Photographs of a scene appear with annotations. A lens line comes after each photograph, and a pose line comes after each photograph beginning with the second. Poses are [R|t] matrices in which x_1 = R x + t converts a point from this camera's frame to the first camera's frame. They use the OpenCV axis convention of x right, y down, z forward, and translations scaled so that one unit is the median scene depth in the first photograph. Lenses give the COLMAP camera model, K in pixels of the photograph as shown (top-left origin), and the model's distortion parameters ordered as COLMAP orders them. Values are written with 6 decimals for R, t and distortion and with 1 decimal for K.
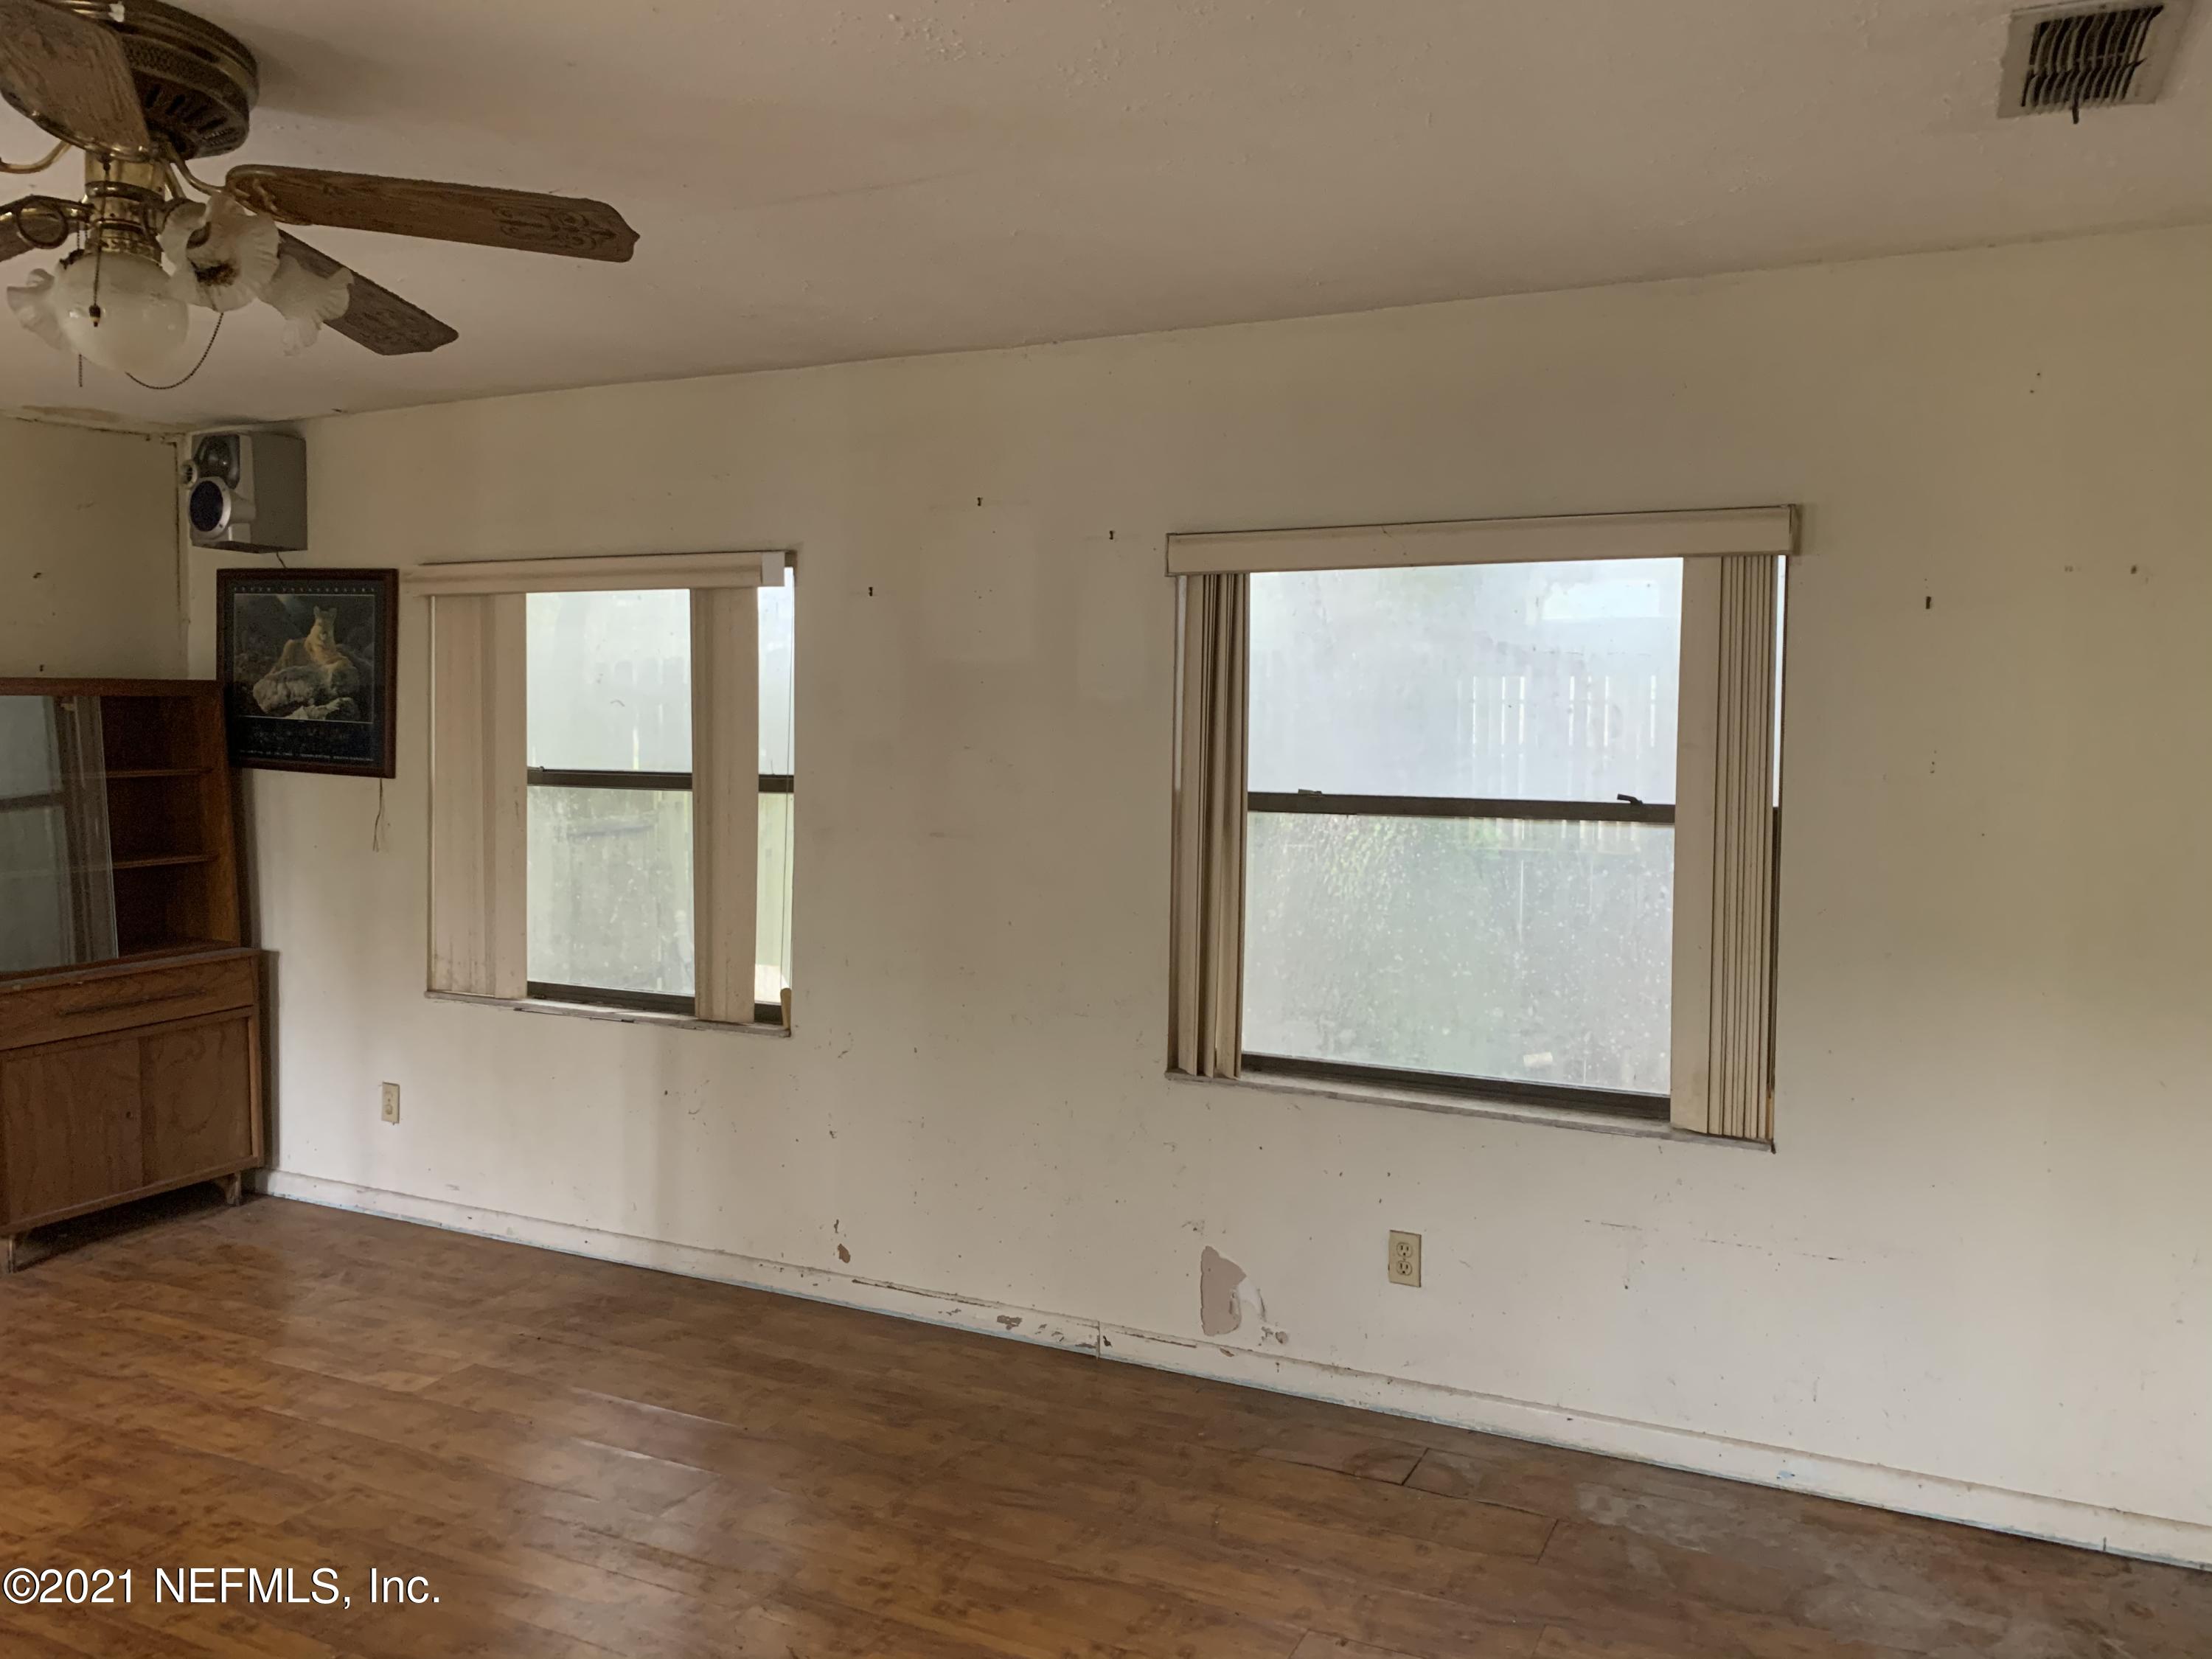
lens RADIAL K [[1694.9, 0, 1096.0], [0, 1694.9, 809.4], [0, 0, 1]] dist [0.044692, -0.062901]
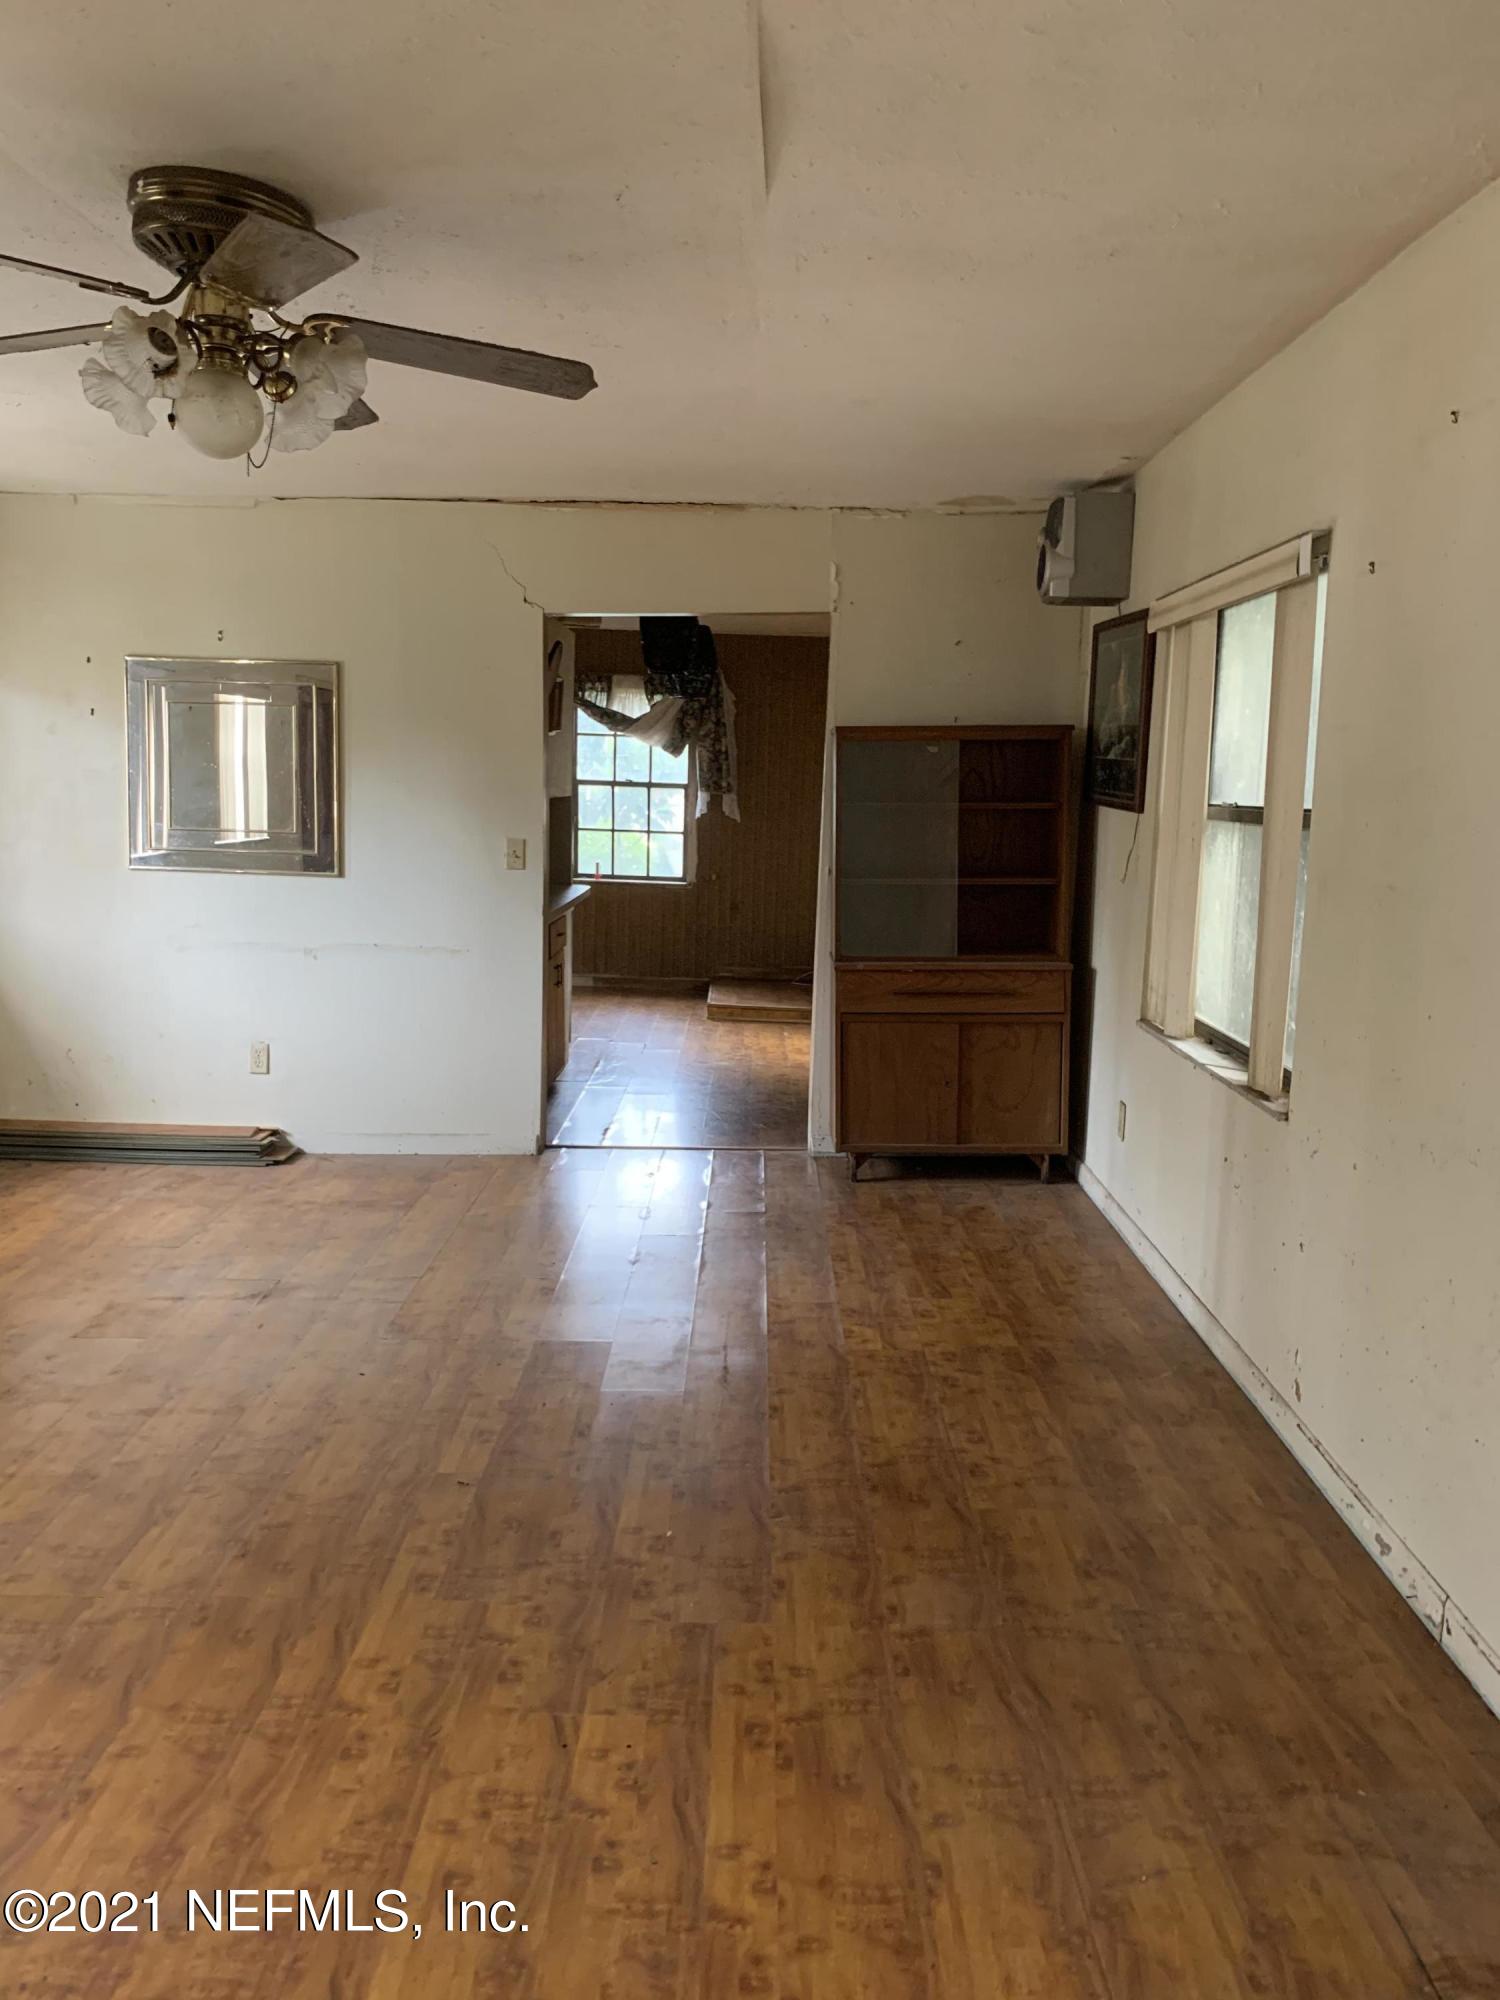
lens RADIAL K [[1532.4, 0, 742.4], [0, 1532.4, 982.1], [0, 0, 1]] dist [0.044692, -0.062901]
pose [[0.433136, 0.114358, -0.894044, 0.415975], [-0.055676, 0.993419, 0.100095, 0.005503], [0.899607, 0.006422, 0.436653, 0.468934]]
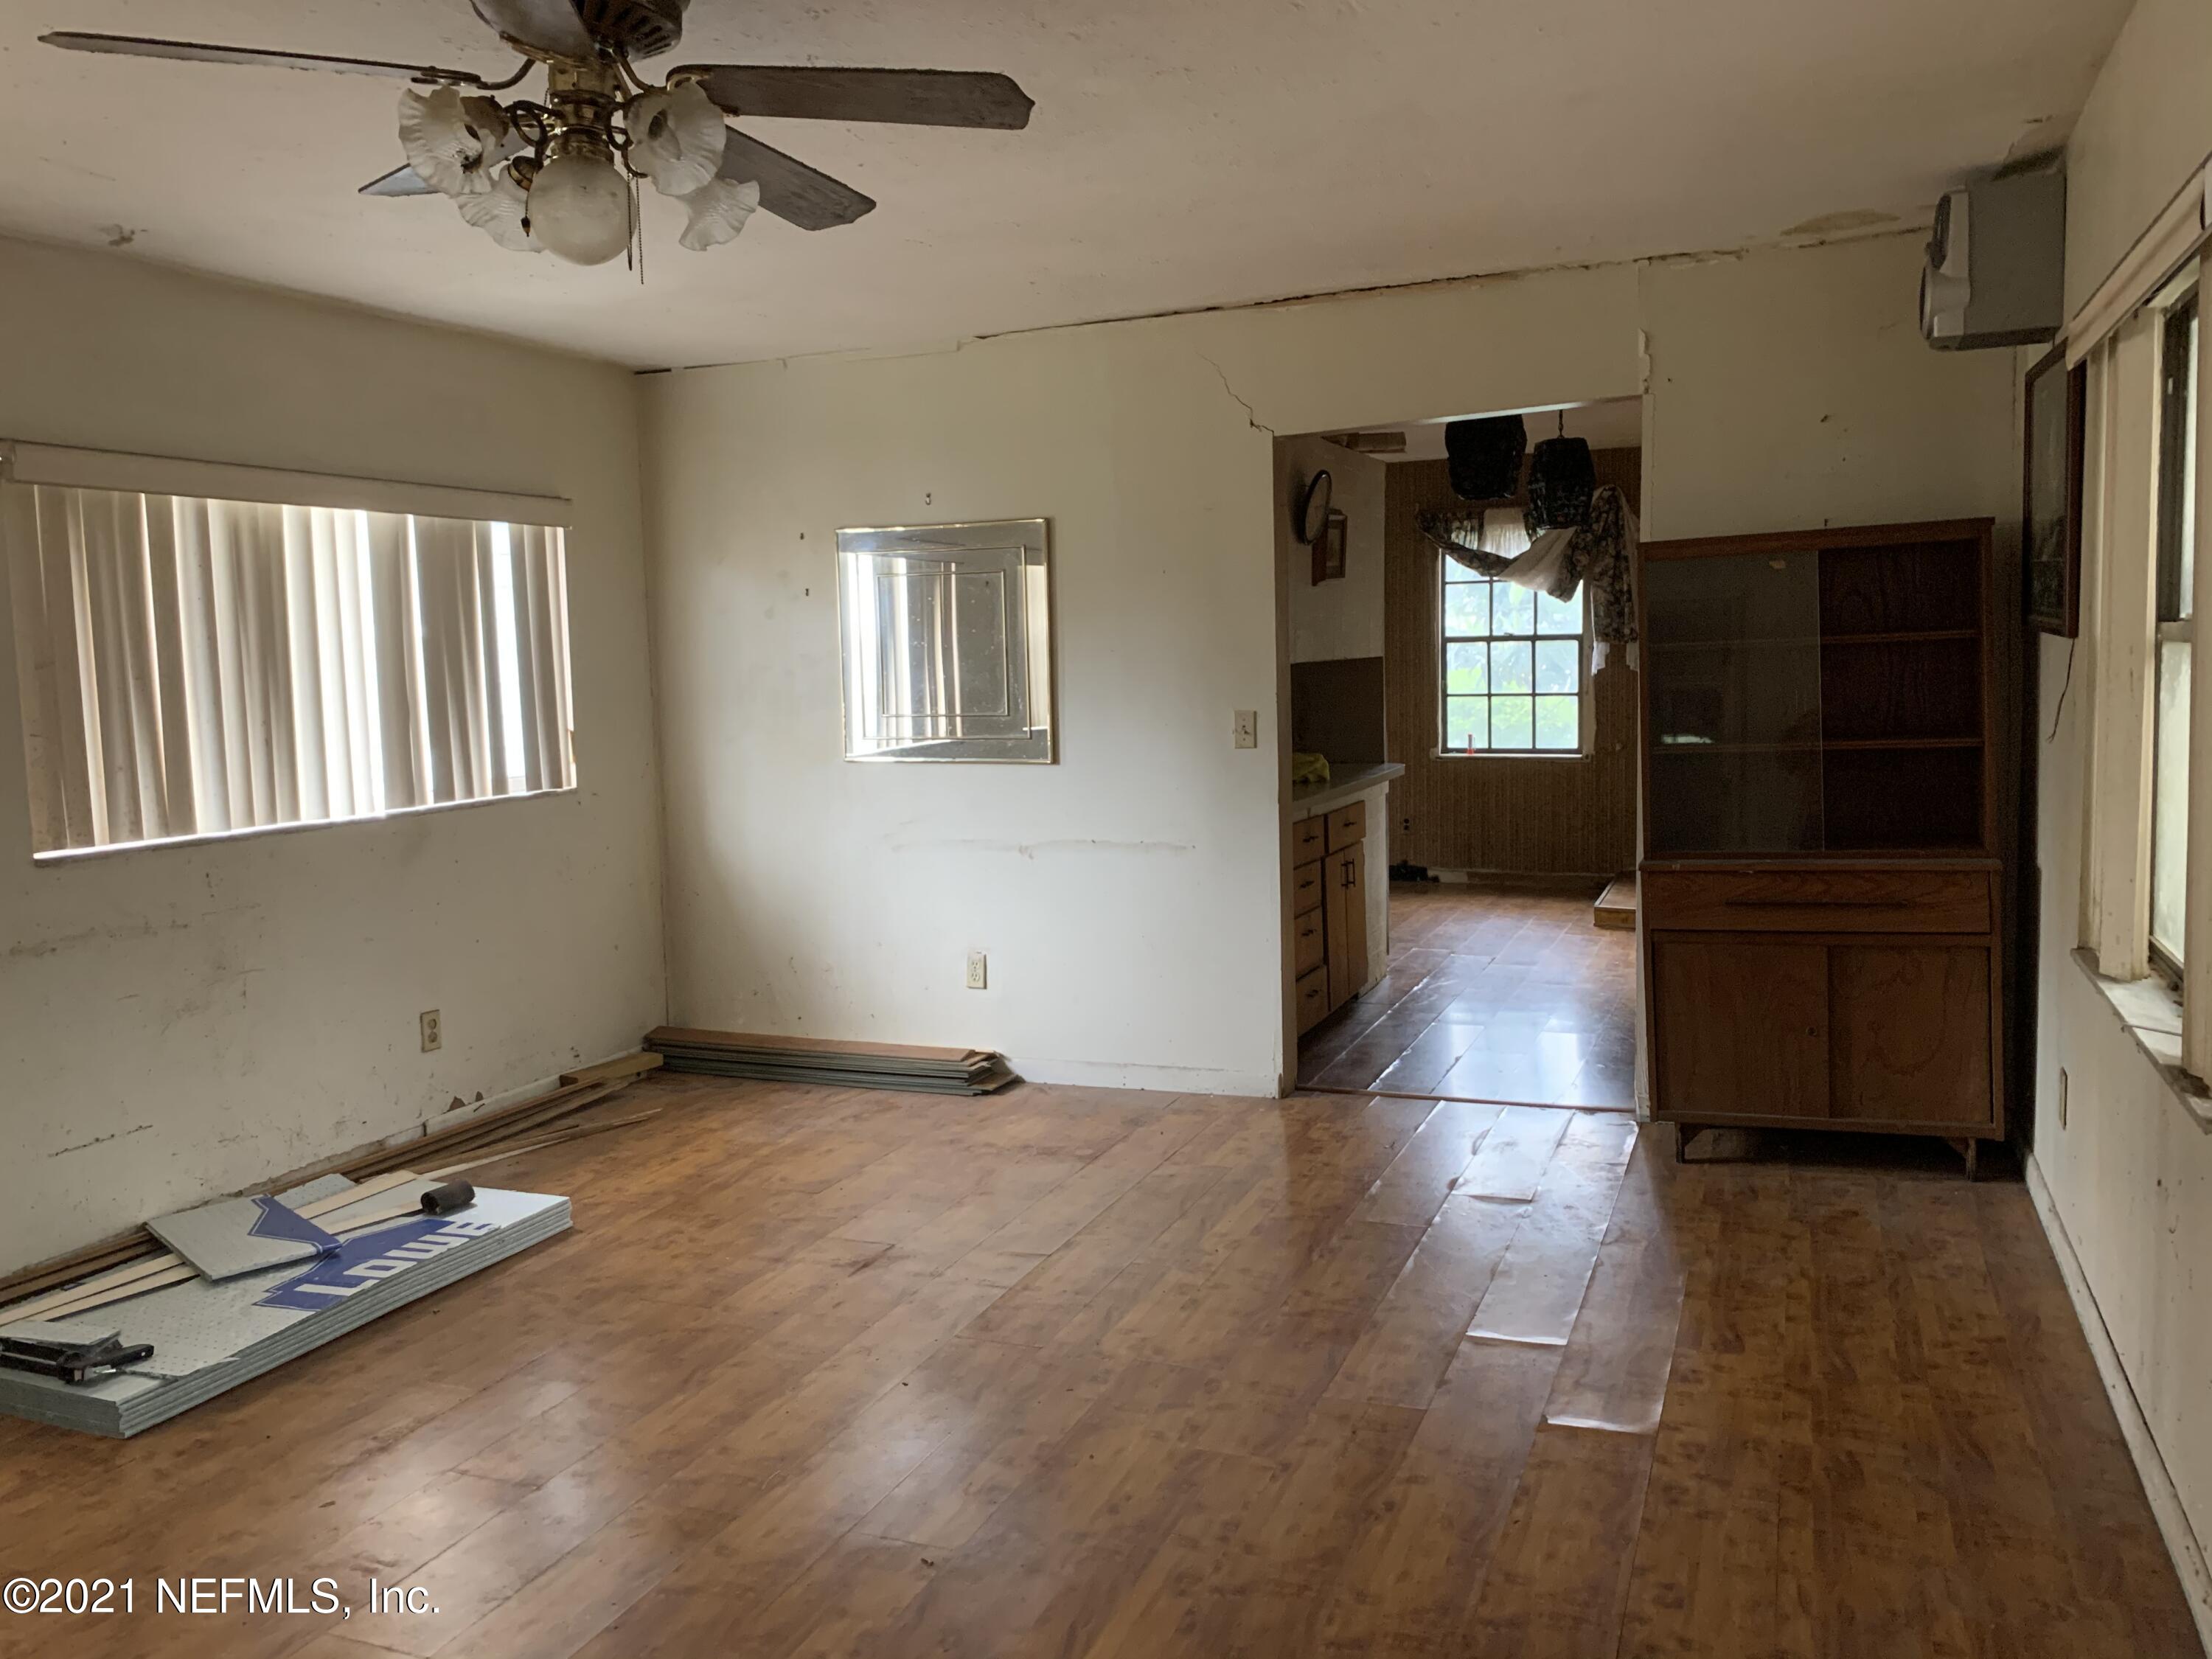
lens RADIAL K [[1694.9, 0, 1105.1], [0, 1694.9, 805.8], [0, 0, 1]] dist [0.044692, -0.062901]
pose [[0.067410, 0.076357, -0.994799, 0.322812], [-0.011803, 0.997058, 0.075731, 0.003057], [0.997656, 0.006637, 0.068113, 0.702083]]
